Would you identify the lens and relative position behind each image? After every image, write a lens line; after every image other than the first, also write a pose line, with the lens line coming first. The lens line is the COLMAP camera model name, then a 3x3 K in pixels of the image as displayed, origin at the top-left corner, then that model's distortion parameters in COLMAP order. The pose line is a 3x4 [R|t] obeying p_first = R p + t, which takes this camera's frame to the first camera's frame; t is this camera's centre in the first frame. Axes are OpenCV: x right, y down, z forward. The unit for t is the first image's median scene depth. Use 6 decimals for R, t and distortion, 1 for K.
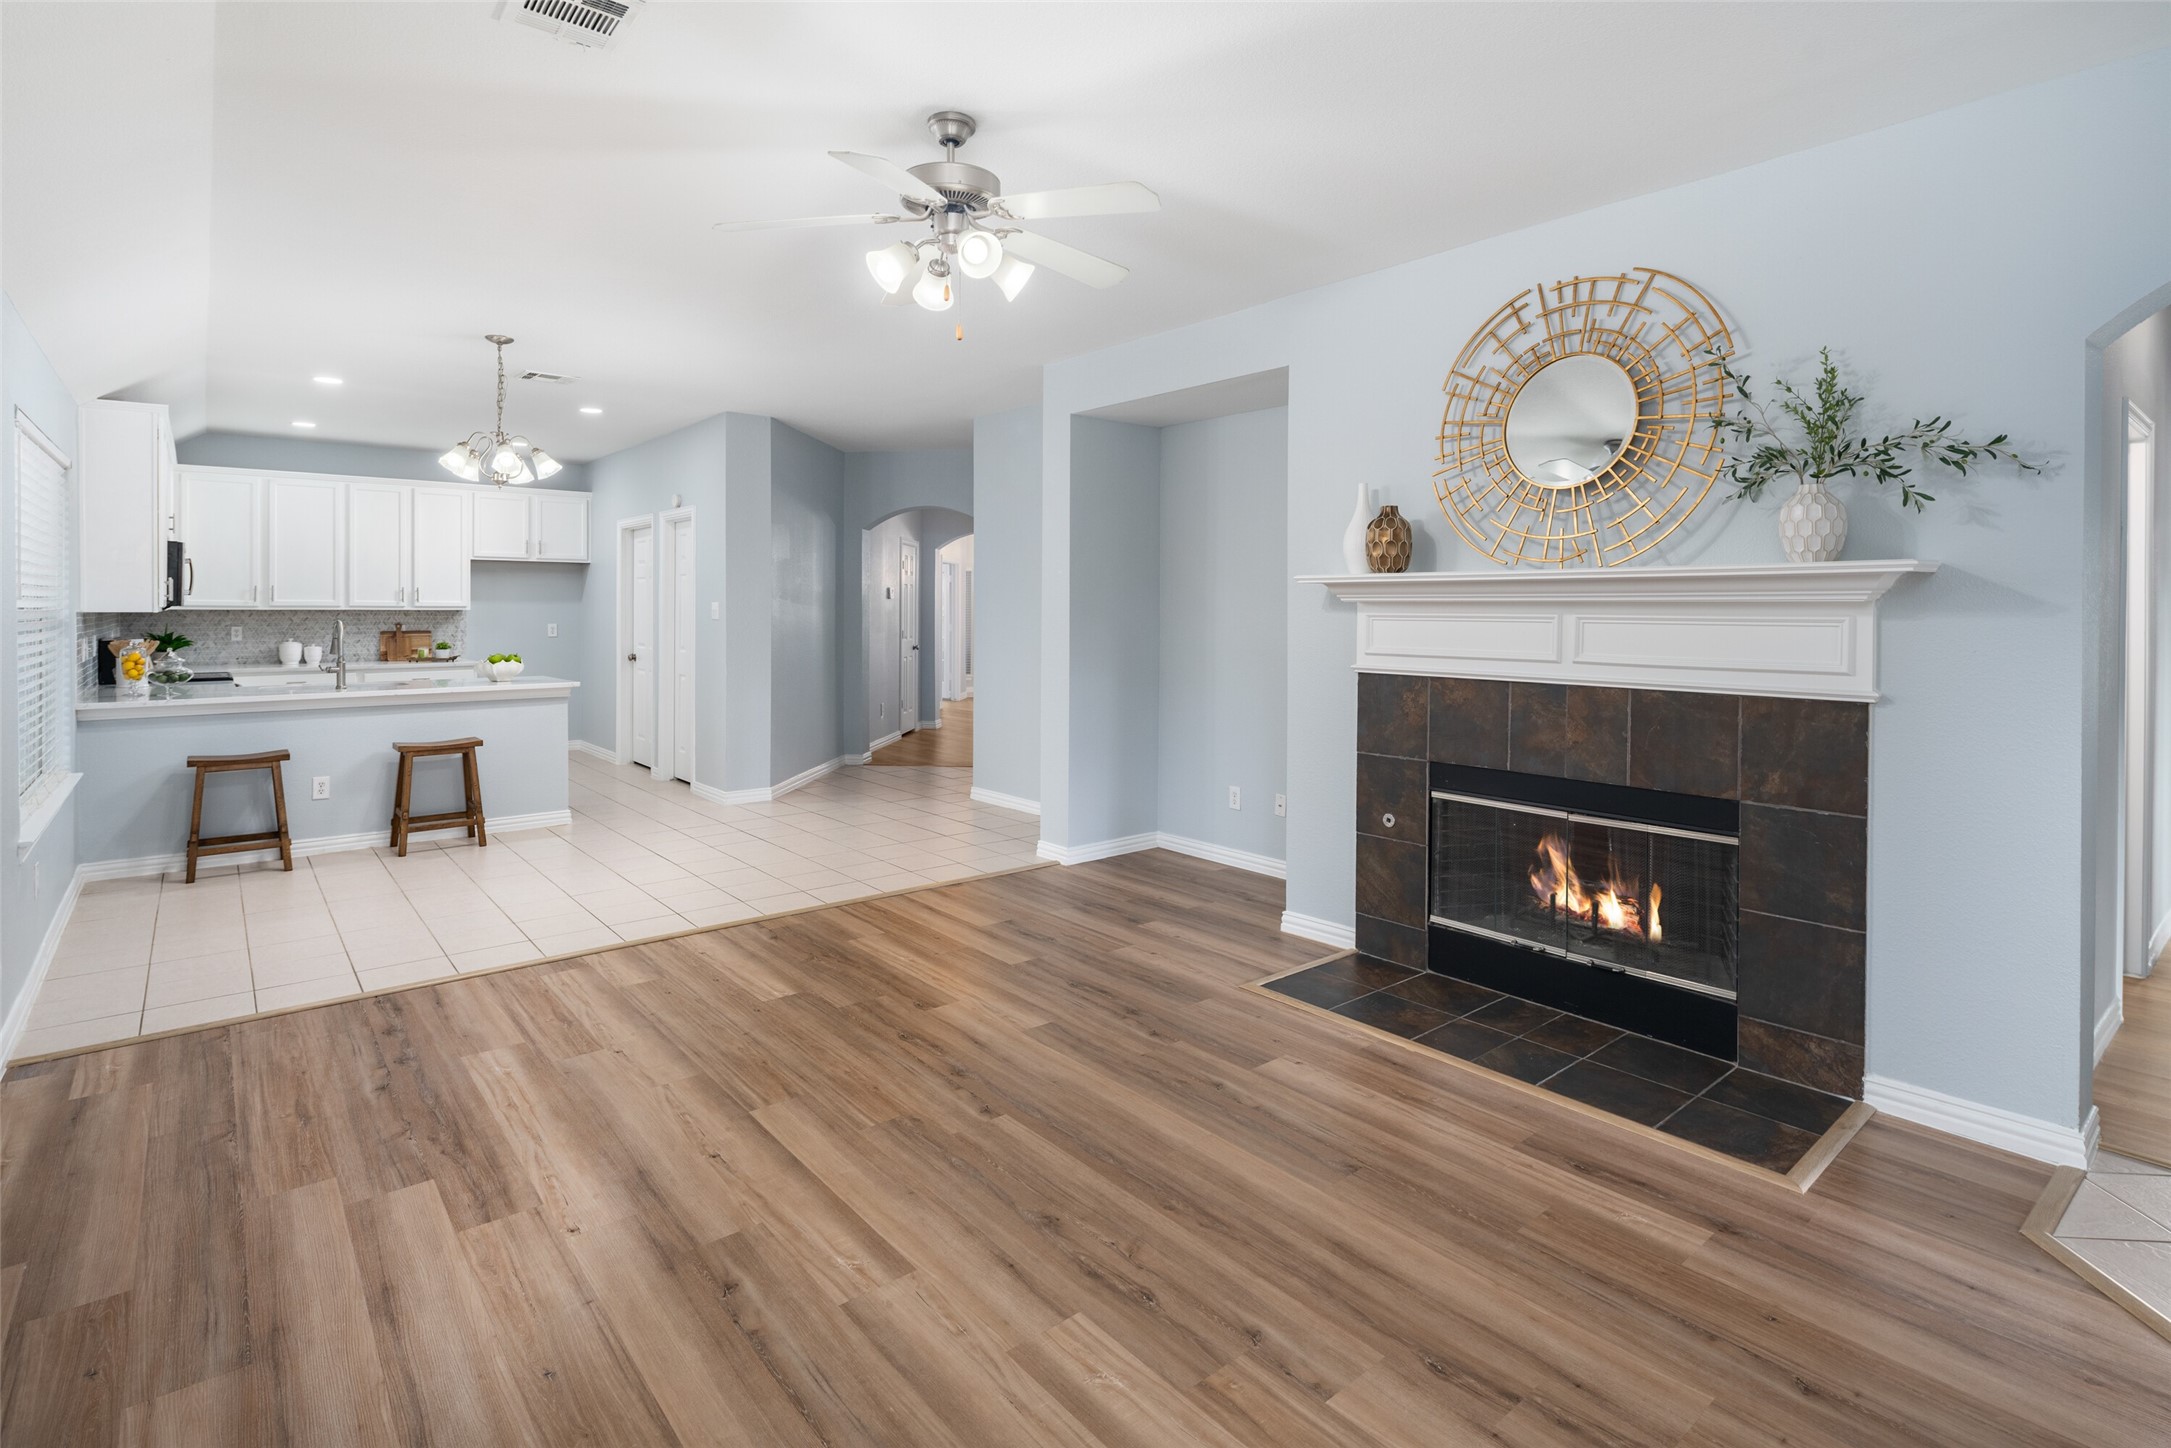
lens RADIAL K [[1063.3, 0, 1080.2], [0, 1063.3, 618.6], [0, 0, 1]] dist [0.000854, -0.000331]
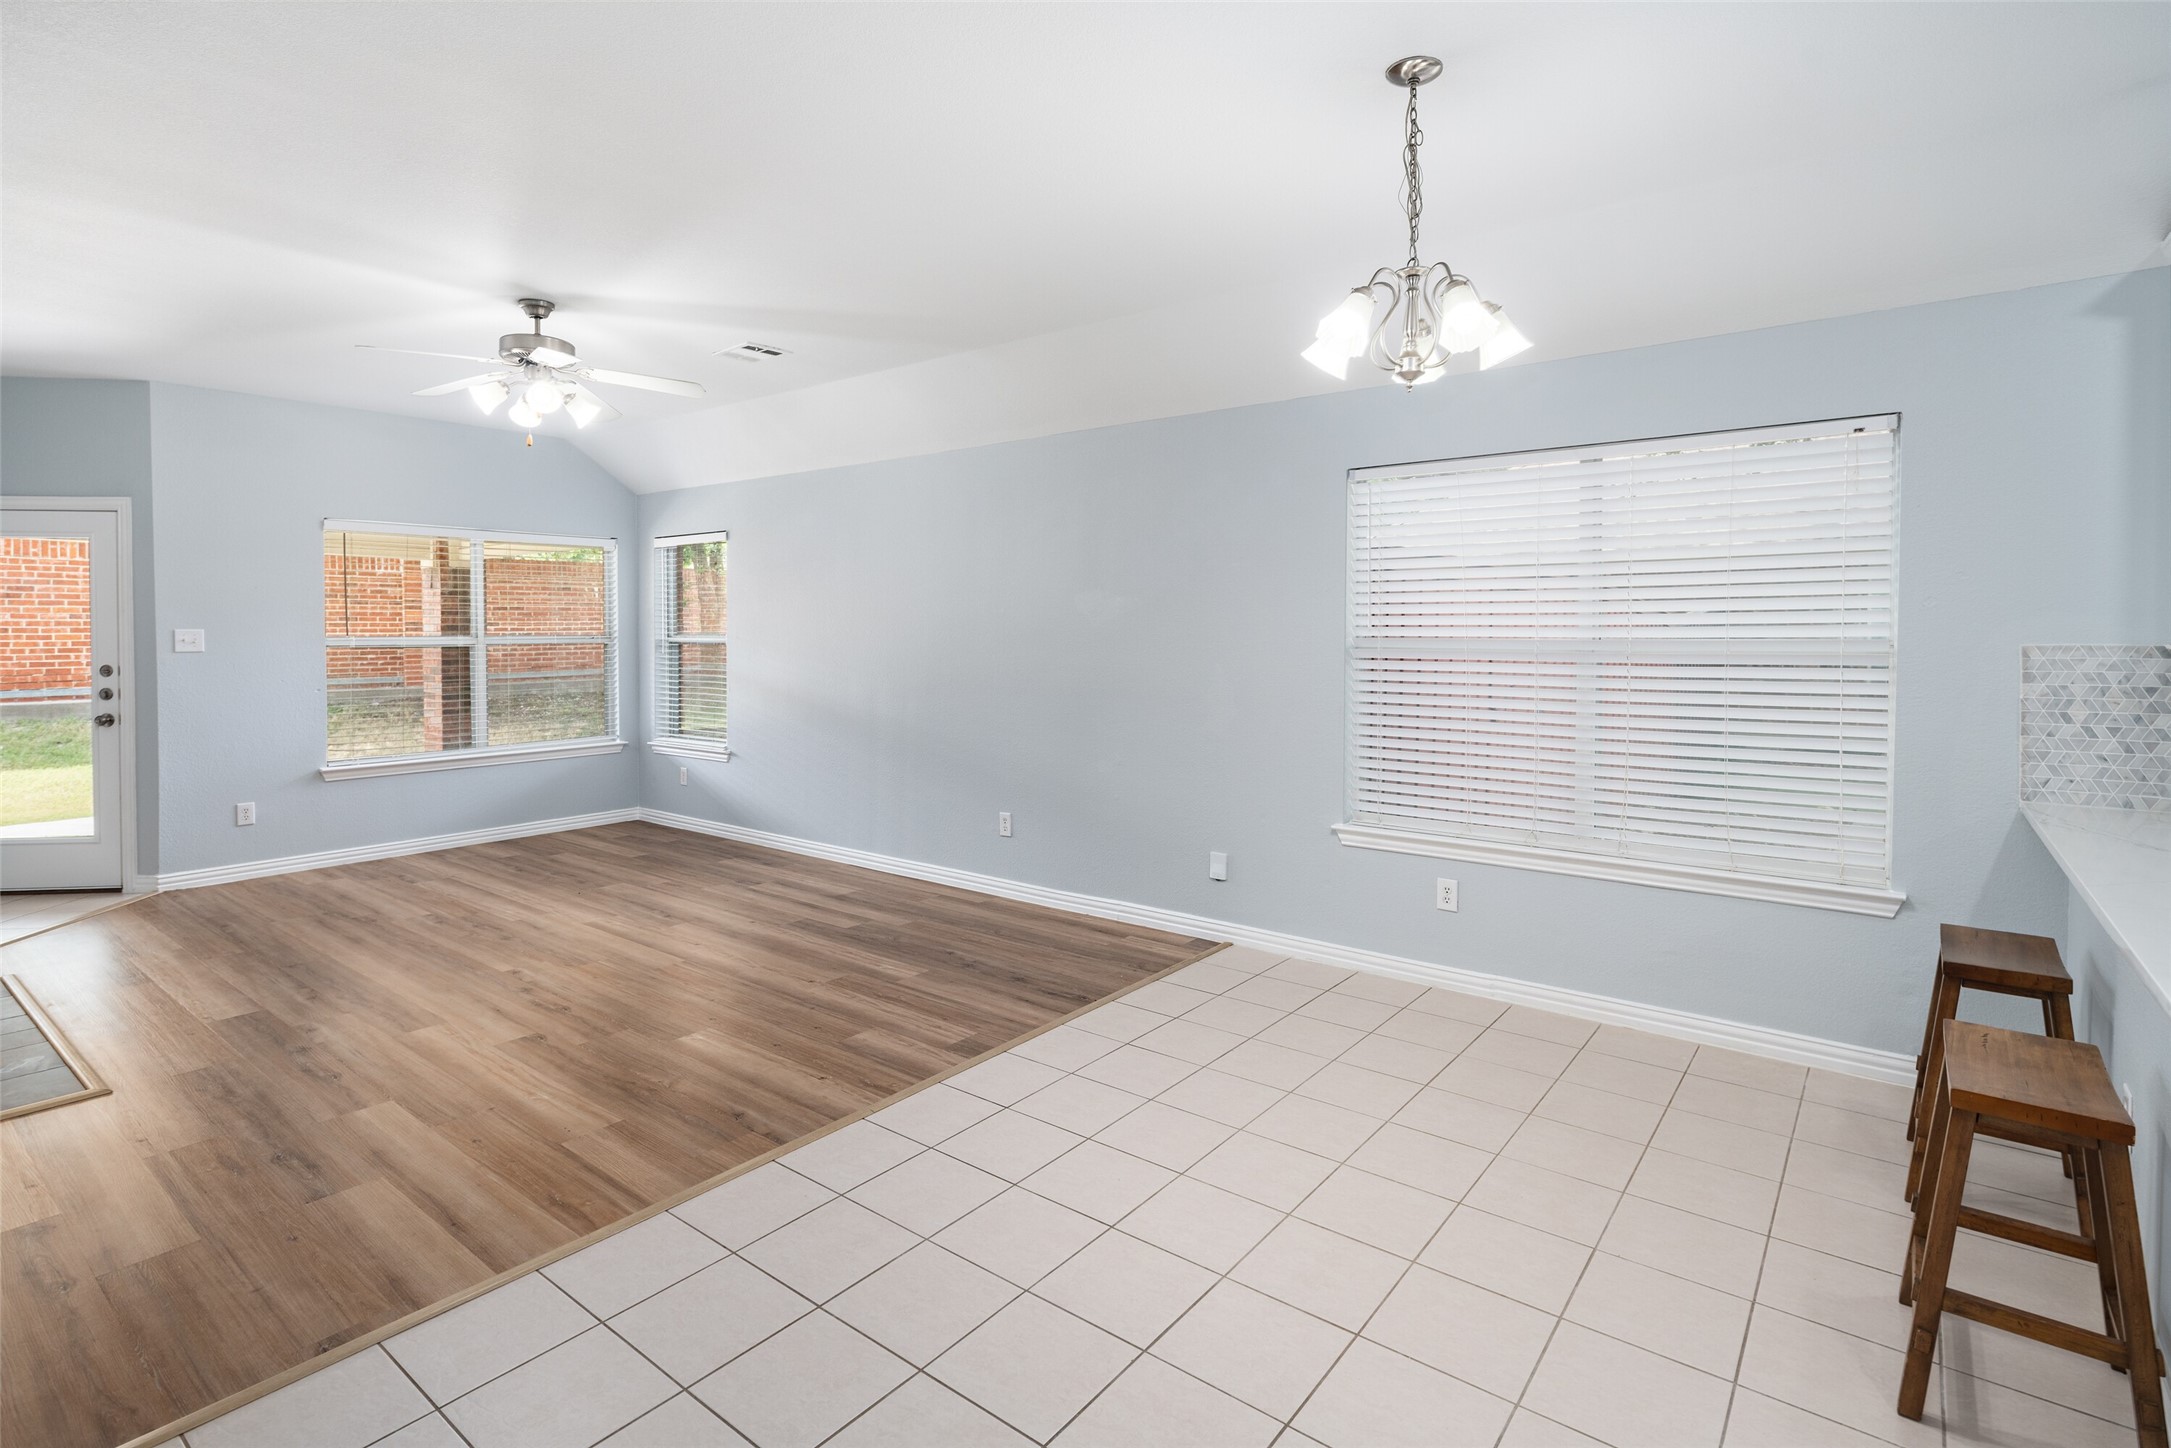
lens RADIAL K [[1063.3, 0, 1068.0], [0, 1063.3, 632.4], [0, 0, 1]] dist [0.000854, -0.000331]
pose [[-0.979602, -0.002145, -0.200934, -0.296727], [-0.005265, 0.999874, 0.014991, -0.017327], [0.200876, 0.015743, -0.979490, 1.420571]]
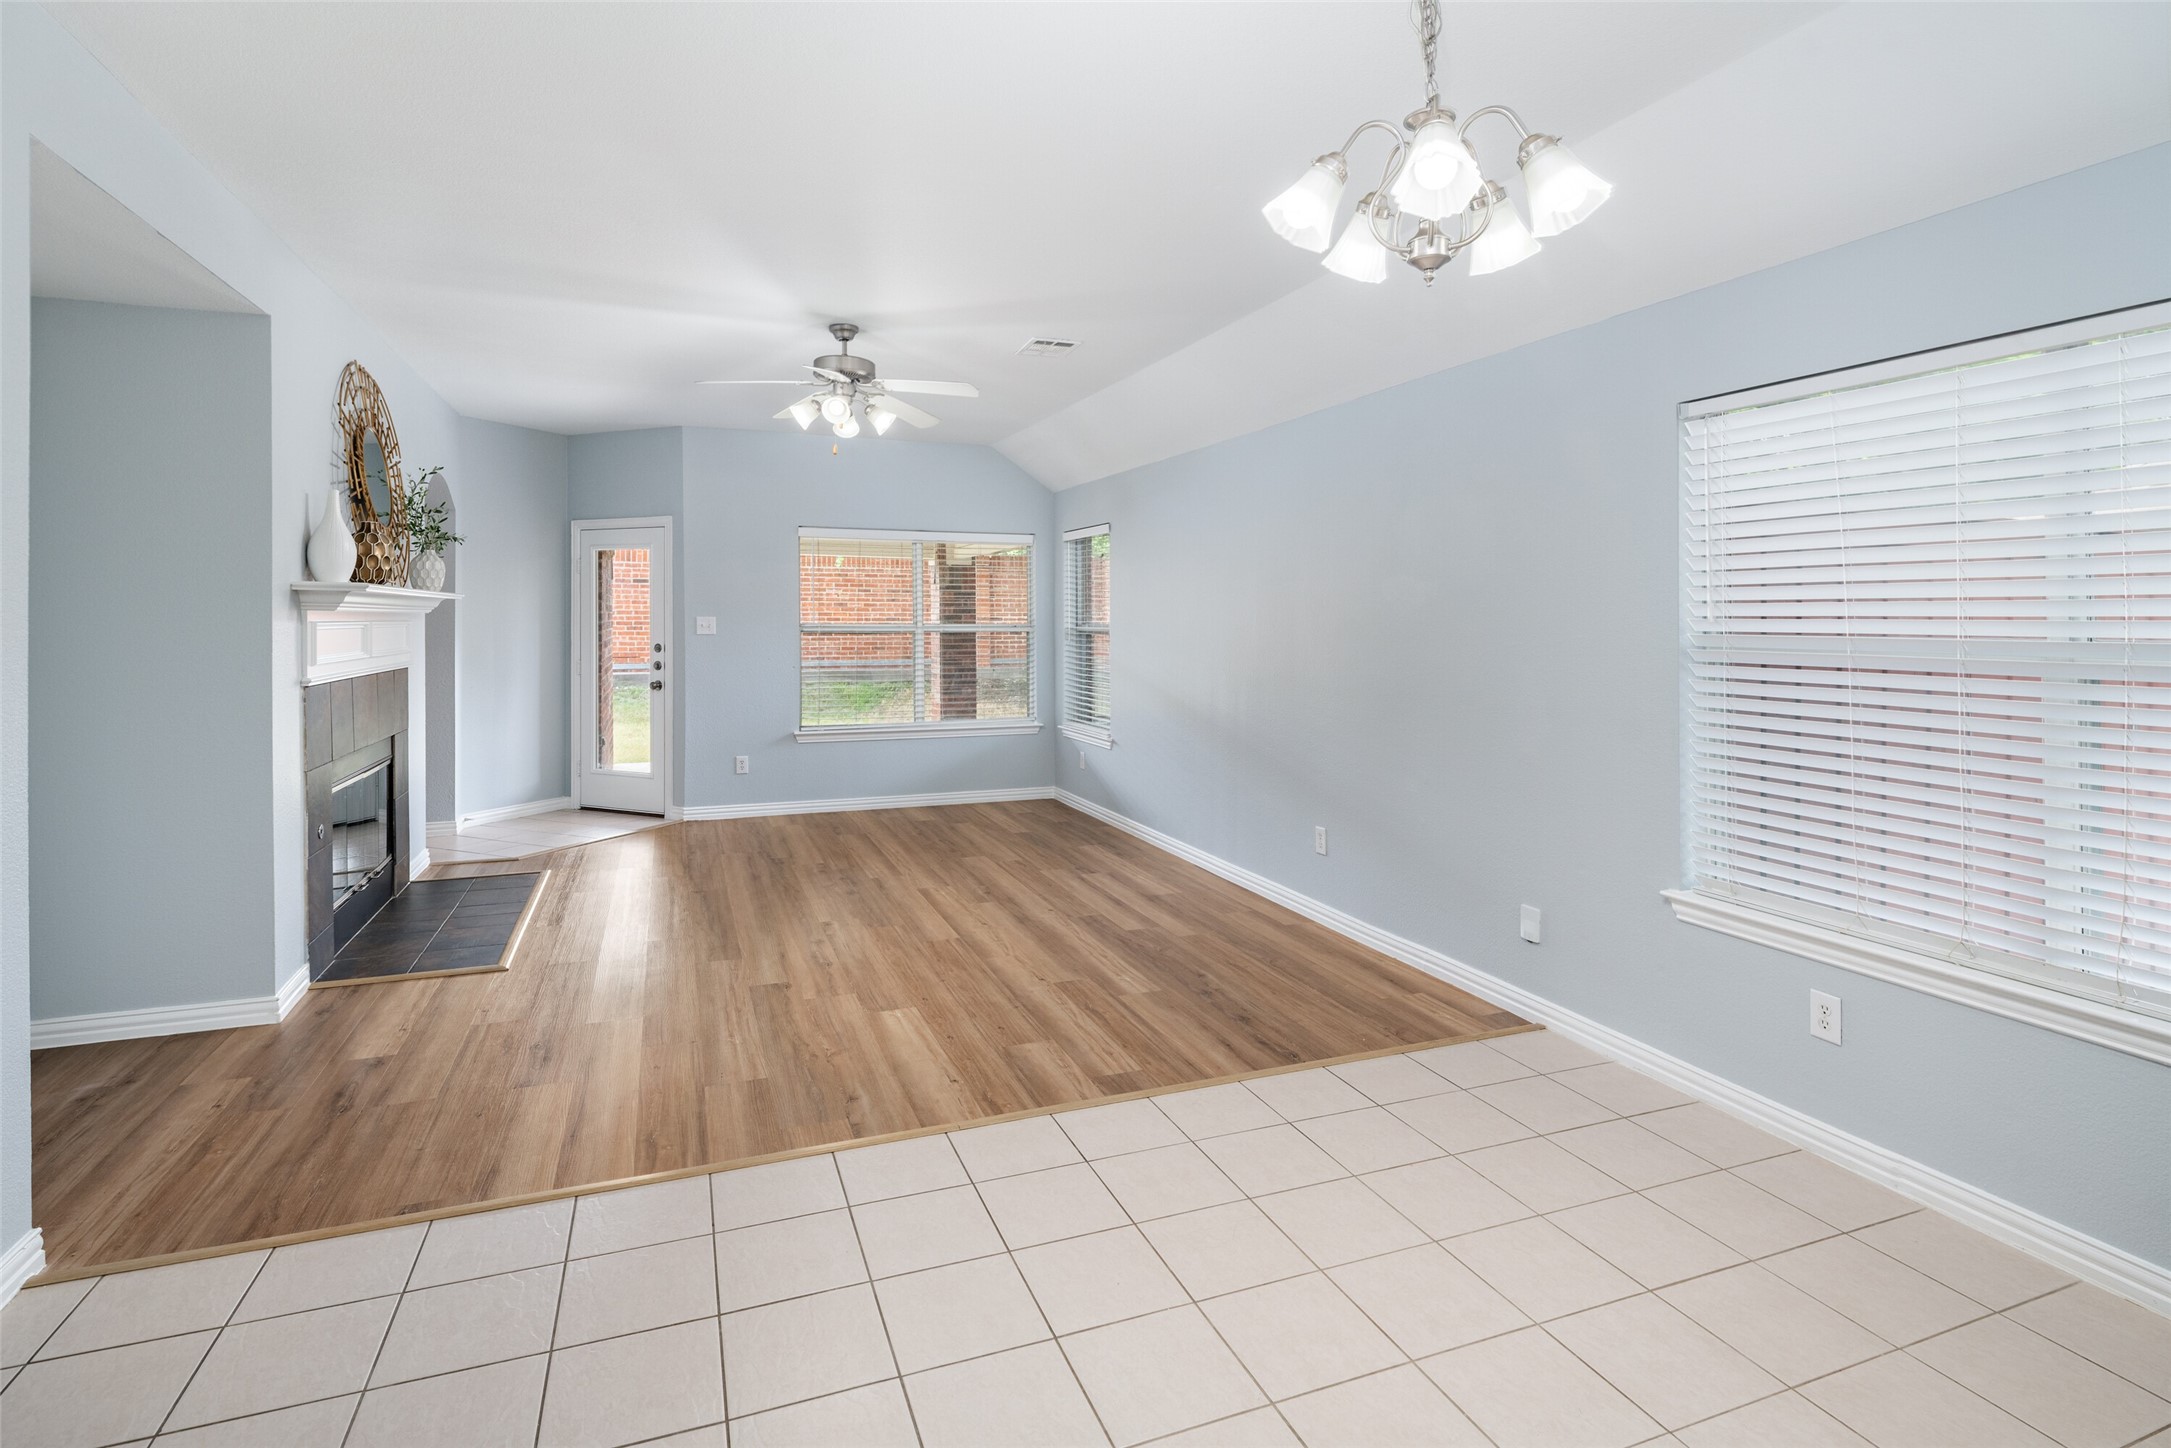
lens RADIAL K [[1063.3, 0, 1078.4], [0, 1063.3, 601.2], [0, 0, 1]] dist [0.000854, -0.000331]
pose [[-0.945516, -0.002735, 0.325564, -0.542513], [-0.004131, 0.999985, -0.003594, -0.017381], [-0.325549, -0.004743, -0.945513, 1.337324]]
